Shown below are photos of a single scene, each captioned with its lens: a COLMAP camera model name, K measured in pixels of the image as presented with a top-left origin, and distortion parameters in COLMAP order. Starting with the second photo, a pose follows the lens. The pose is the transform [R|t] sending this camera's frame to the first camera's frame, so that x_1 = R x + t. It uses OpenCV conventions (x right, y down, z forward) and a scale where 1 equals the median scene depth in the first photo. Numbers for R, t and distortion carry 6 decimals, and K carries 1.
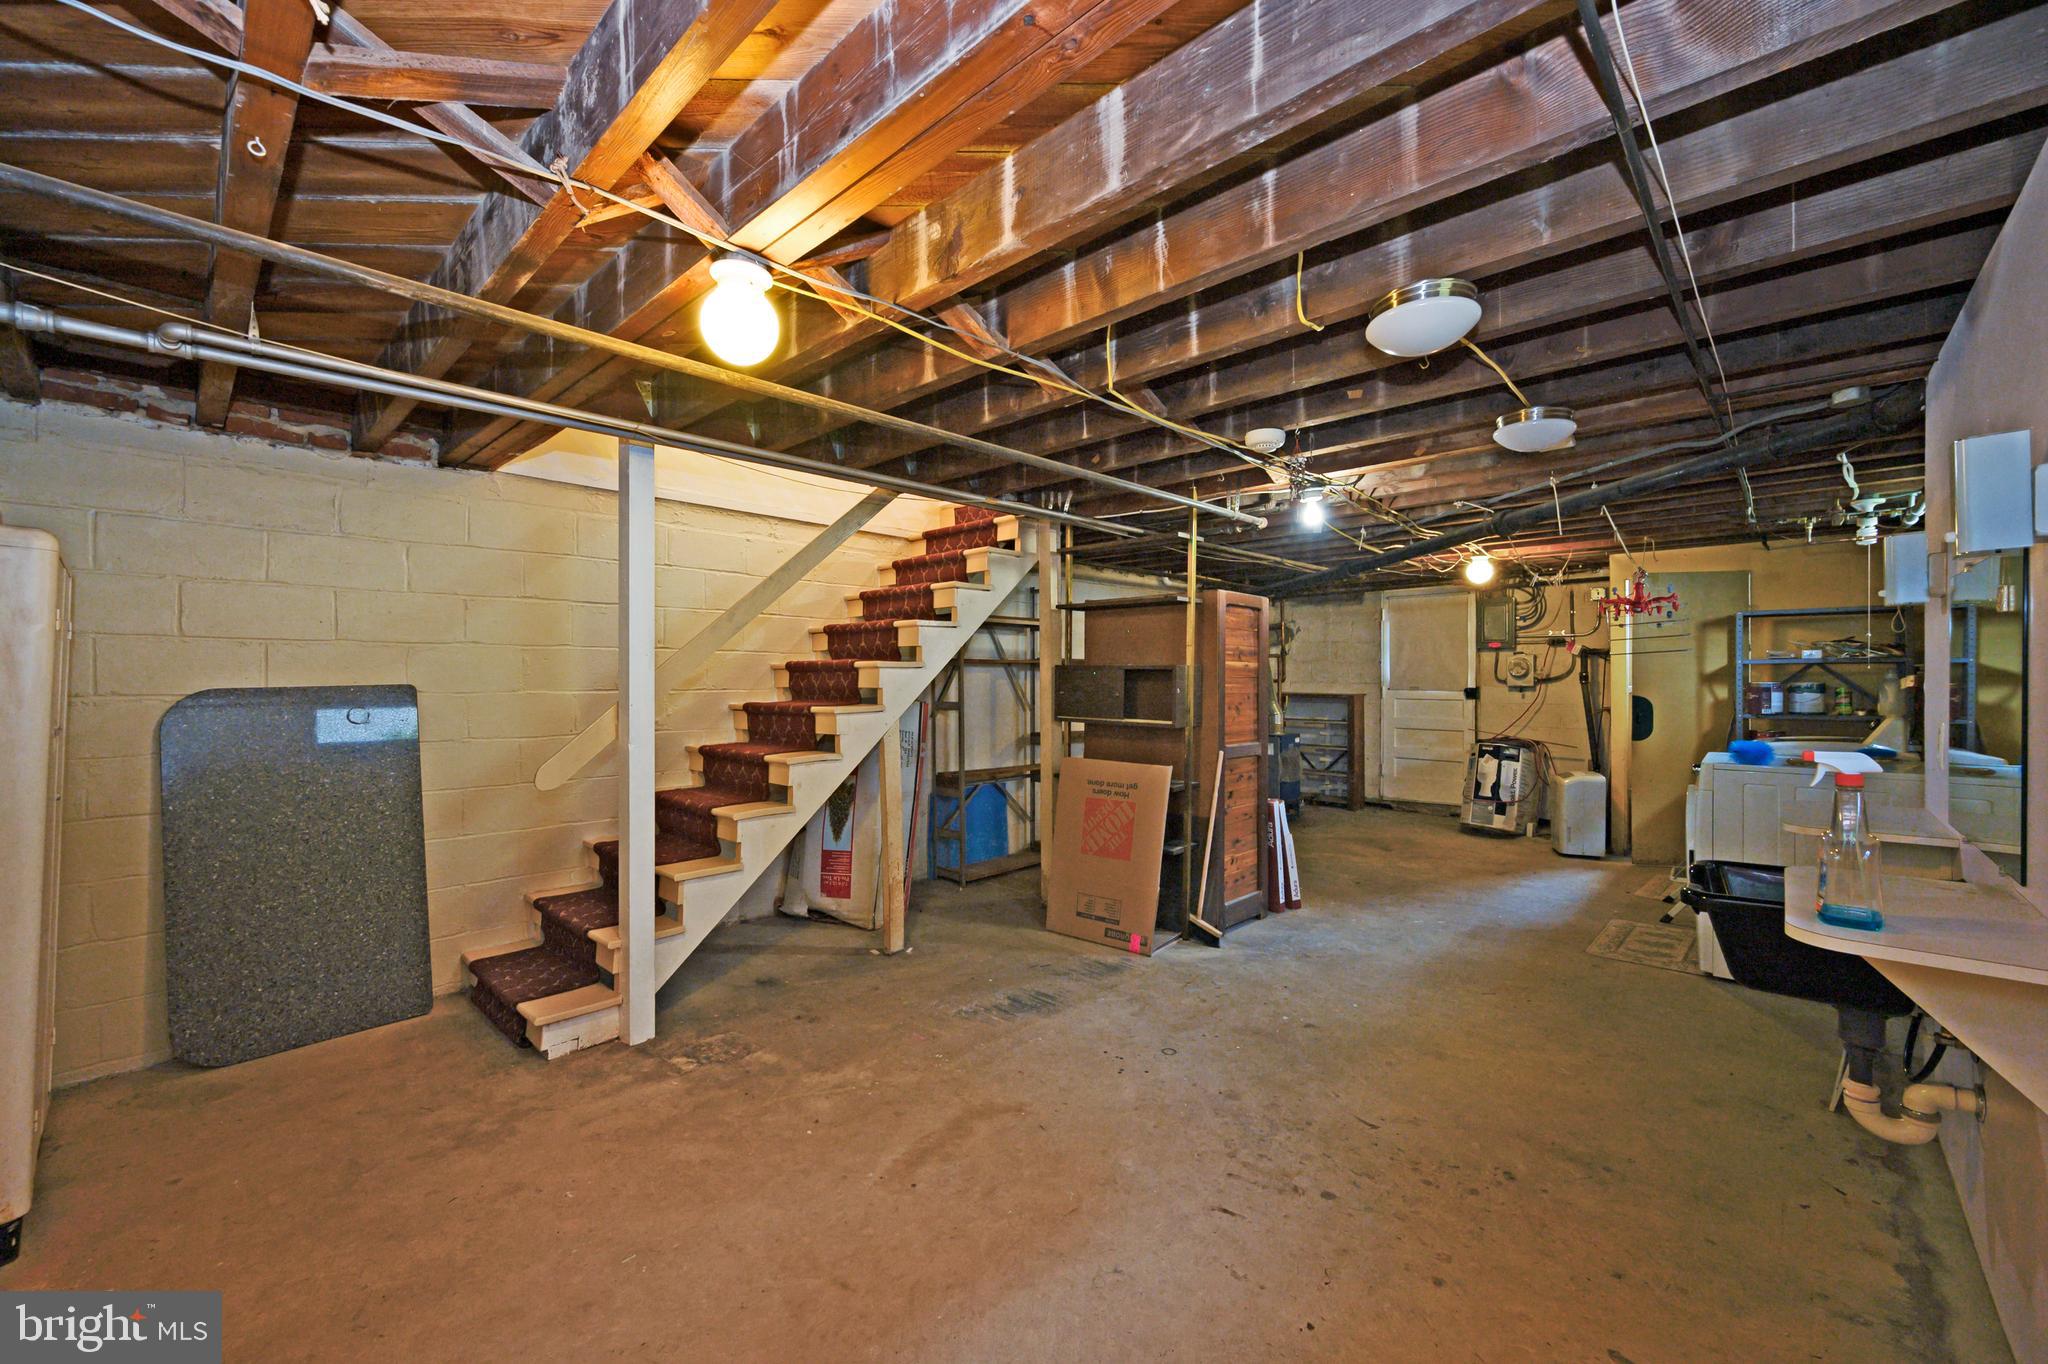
lens RADIAL K [[817.4, 0, 1027.4], [0, 817.4, 679.1], [0, 0, 1]] dist [0.000392, 0.000033]
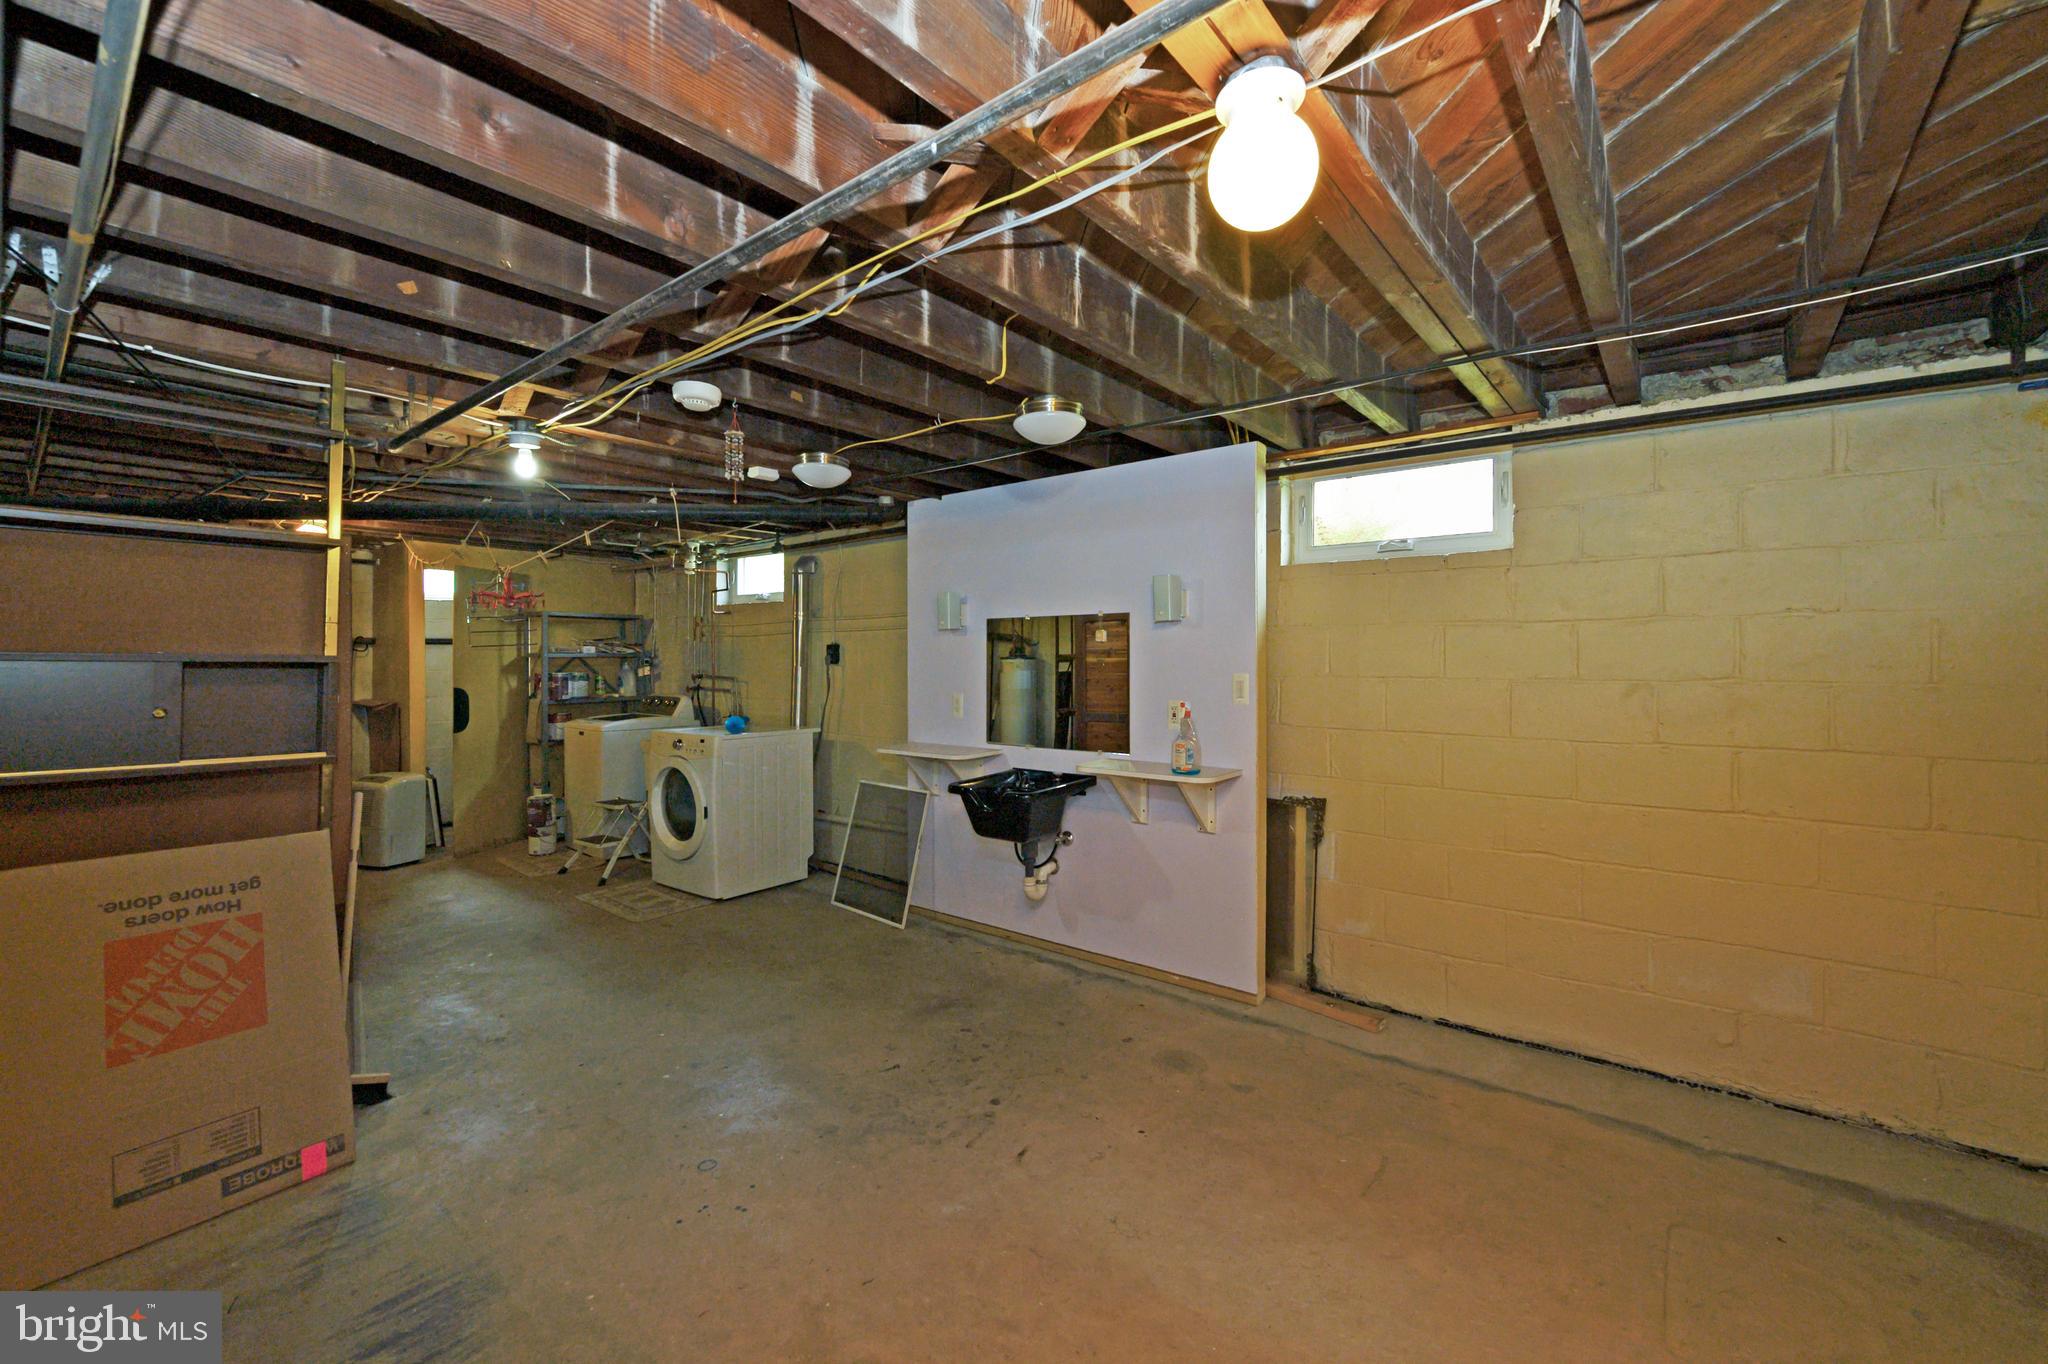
lens RADIAL K [[817.4, 0, 1030.0], [0, 817.4, 665.1], [0, 0, 1]] dist [0.000392, 0.000033]
pose [[-0.076195, -0.002015, 0.997091, -0.462628], [0.004332, 0.999988, 0.002352, -0.010295], [-0.997084, 0.004499, -0.076185, 0.569055]]
